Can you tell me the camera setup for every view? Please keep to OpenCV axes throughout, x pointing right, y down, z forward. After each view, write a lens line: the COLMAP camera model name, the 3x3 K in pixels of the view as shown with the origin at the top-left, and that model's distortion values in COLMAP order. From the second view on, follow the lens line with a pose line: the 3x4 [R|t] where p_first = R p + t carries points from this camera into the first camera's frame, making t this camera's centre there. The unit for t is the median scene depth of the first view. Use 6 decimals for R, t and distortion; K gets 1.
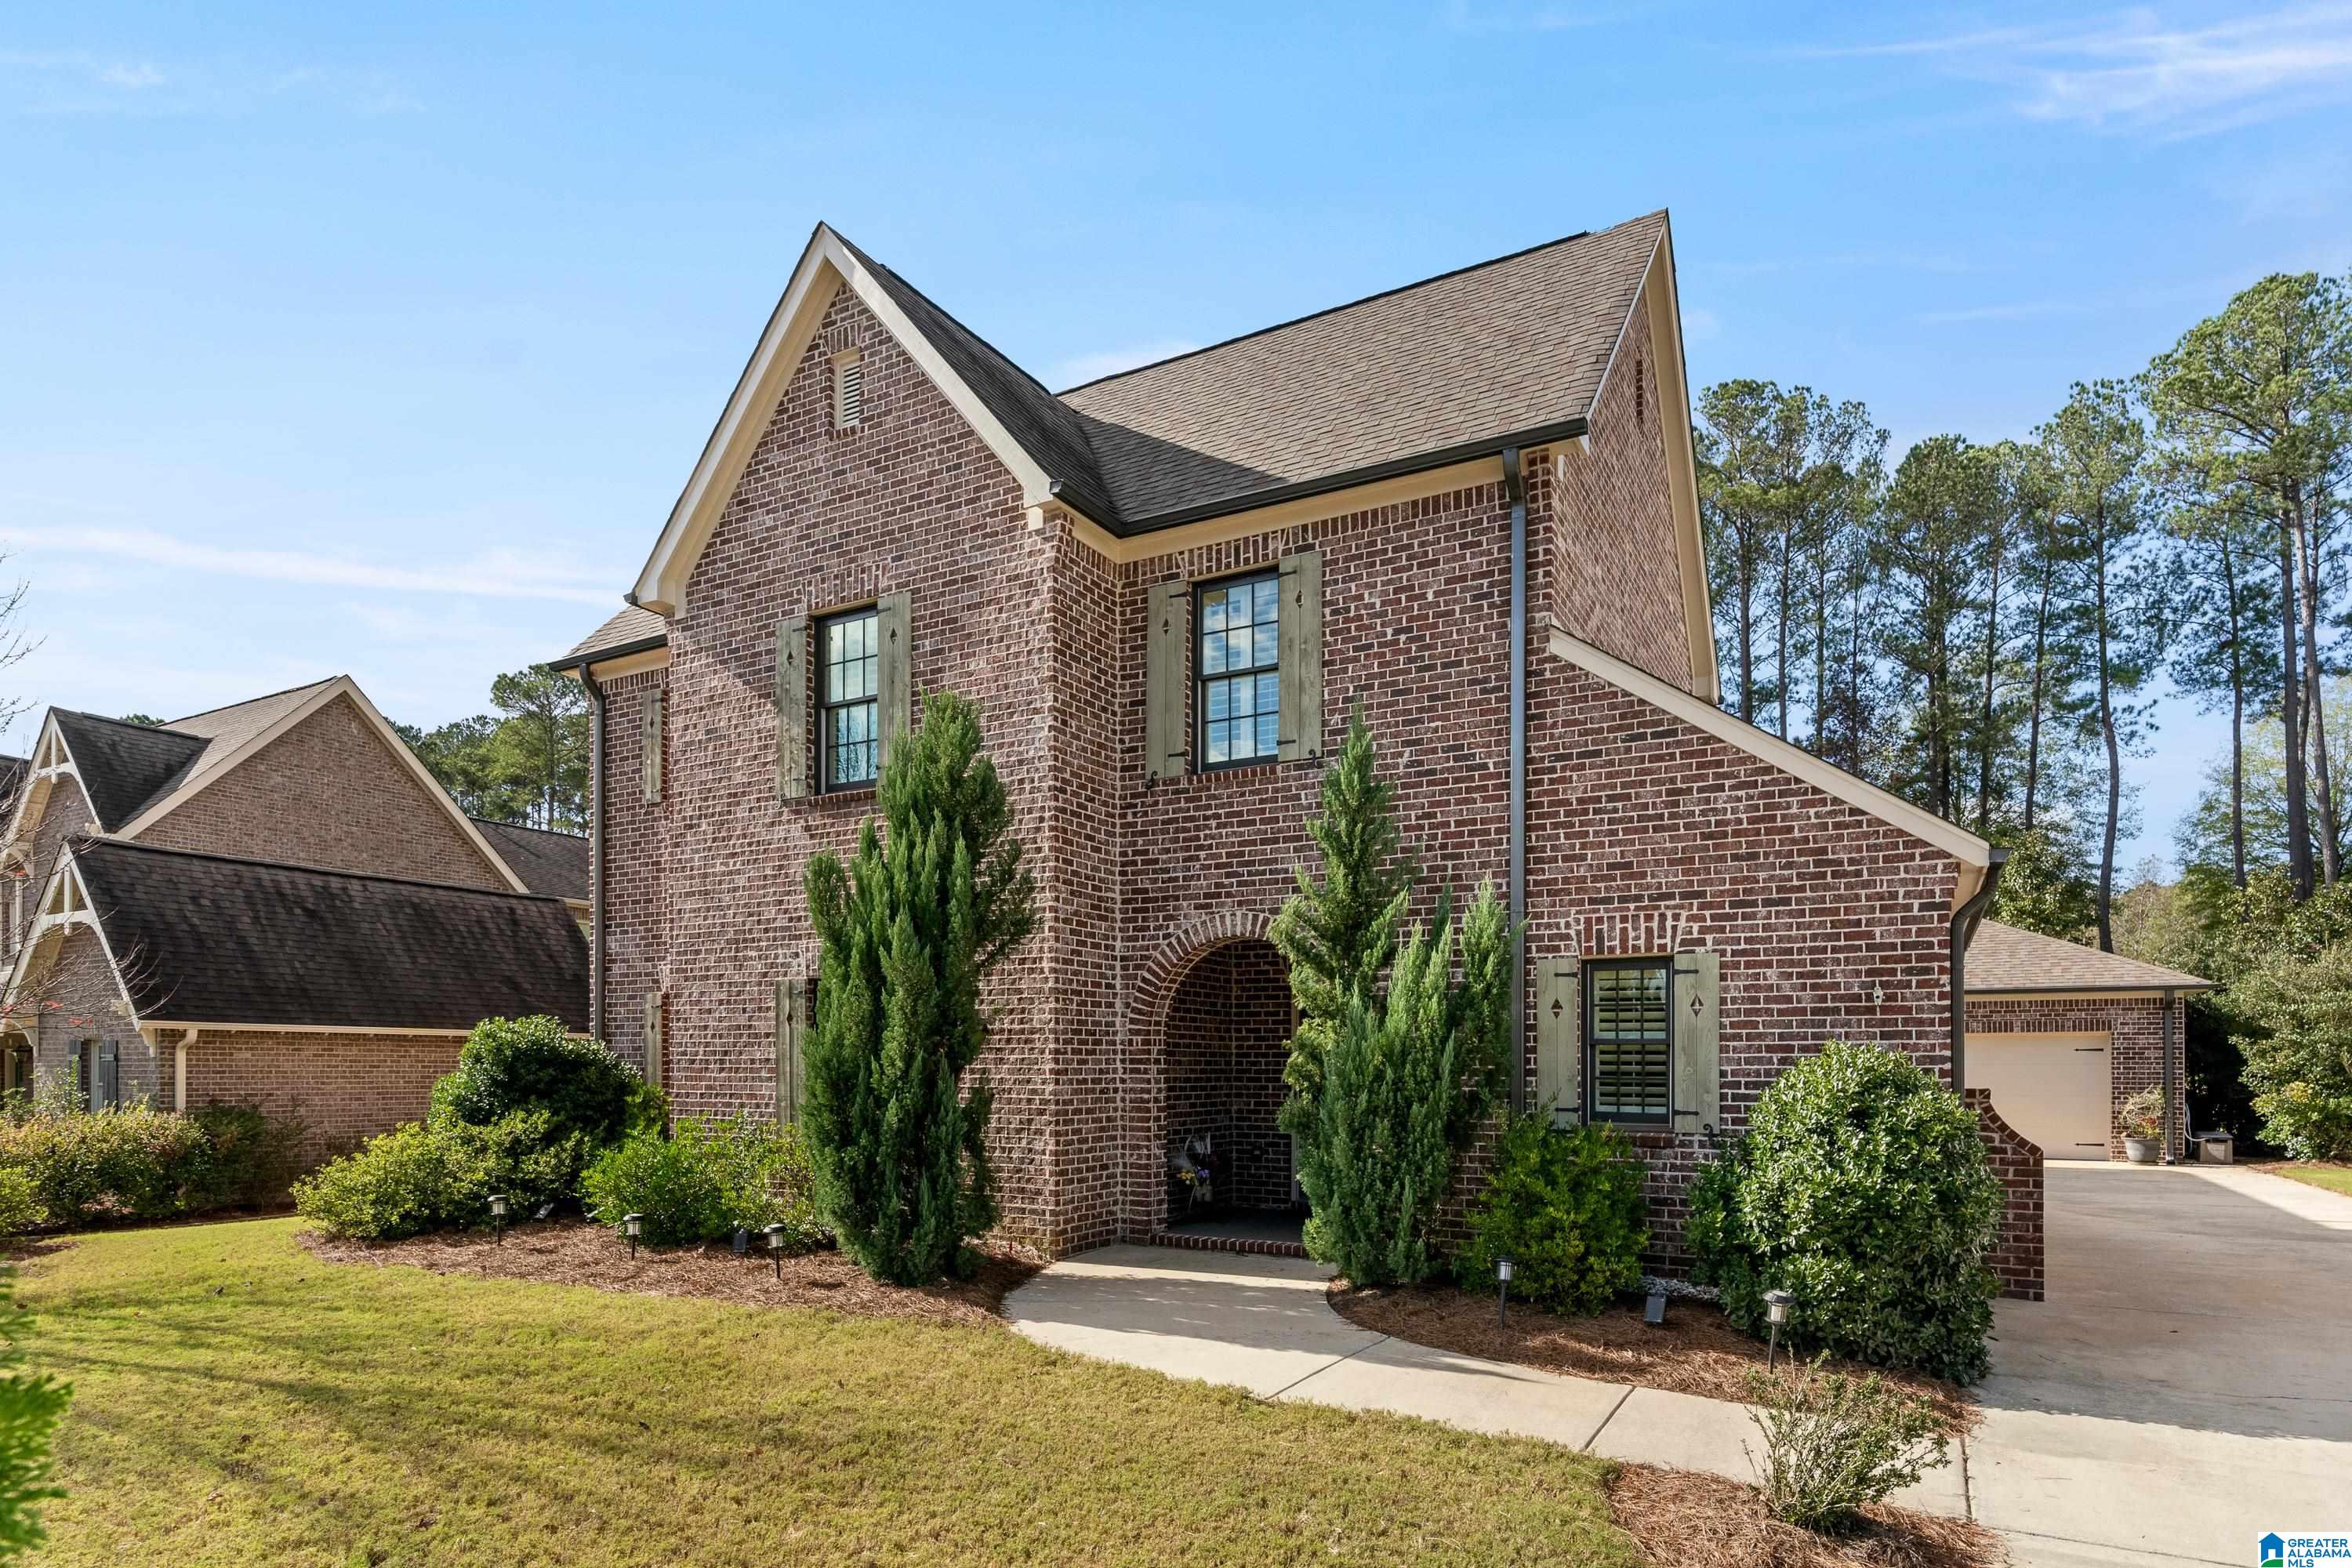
lens RADIAL K [[1274.8, 0, 1187.2], [0, 1274.8, 928.6], [0, 0, 1]] dist [-0.005308, 0.002845]
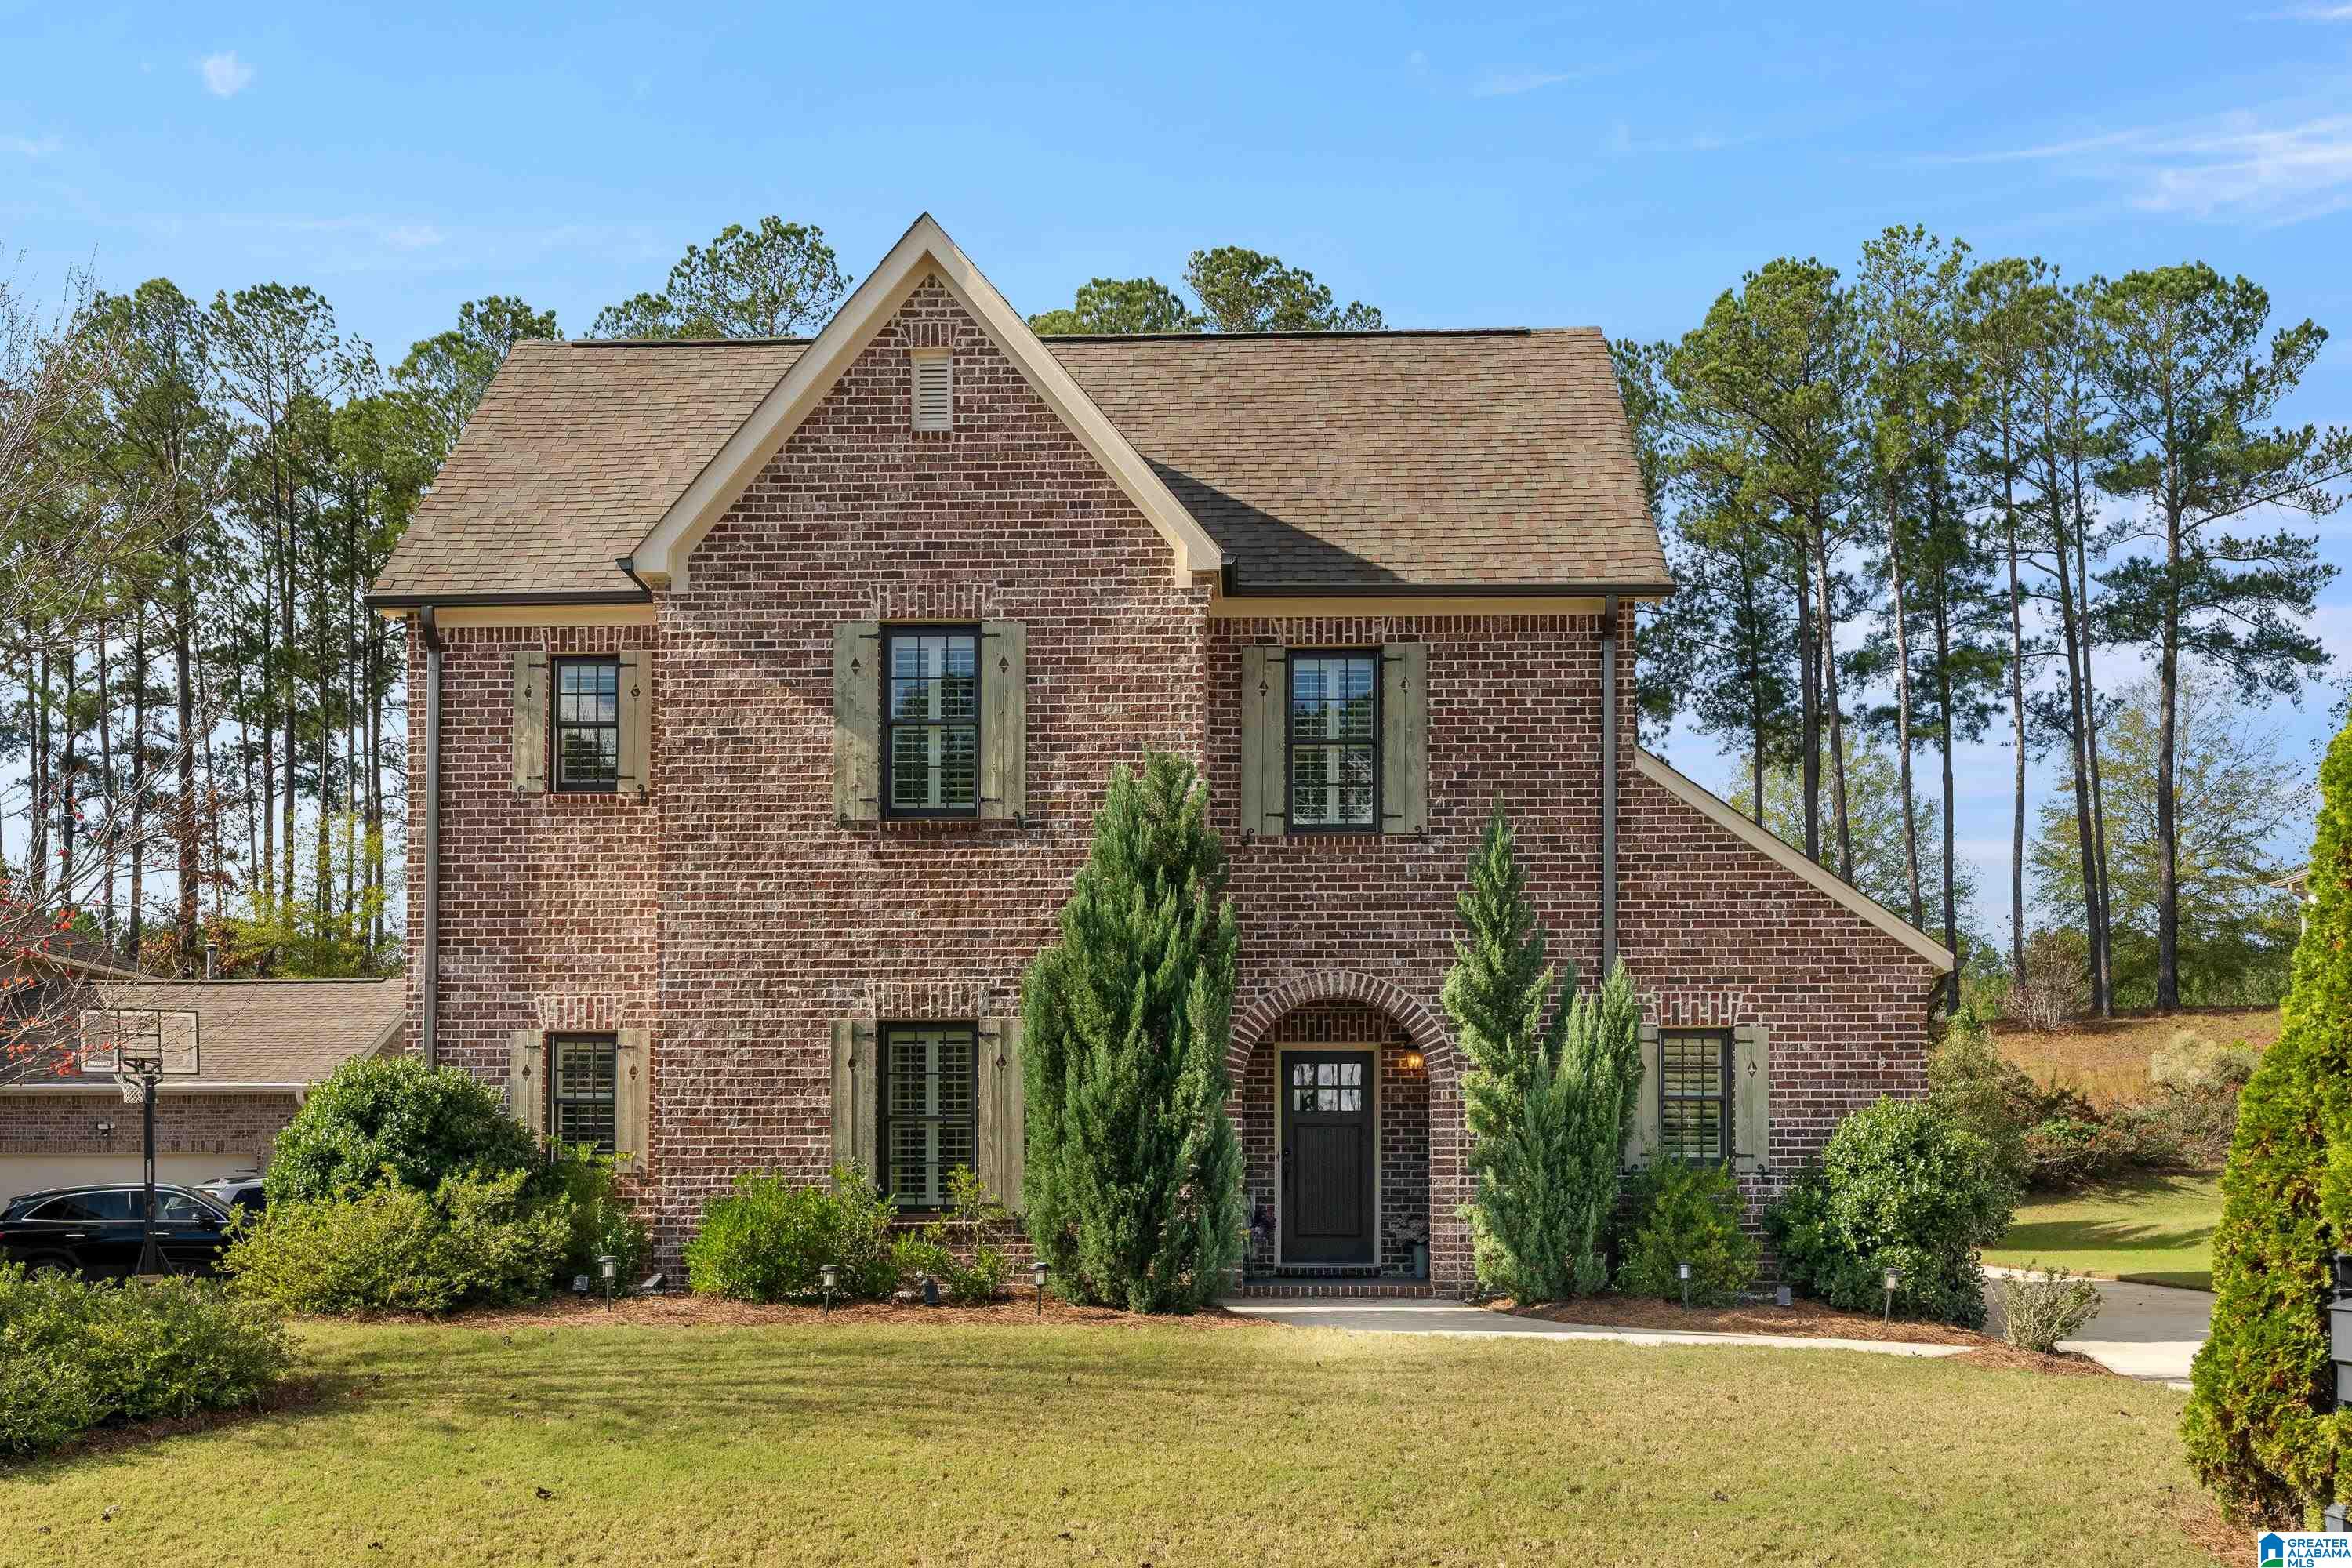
lens RADIAL K [[2145.4, 0, 1174.7], [0, 2145.4, 784.3], [0, 0, 1]] dist [0.003315, 0.000000]
pose [[0.887344, 0.084285, 0.453339, -0.894204], [-0.047191, 0.994590, -0.092546, 0.003558], [-0.458686, 0.060726, 0.886521, -0.516445]]
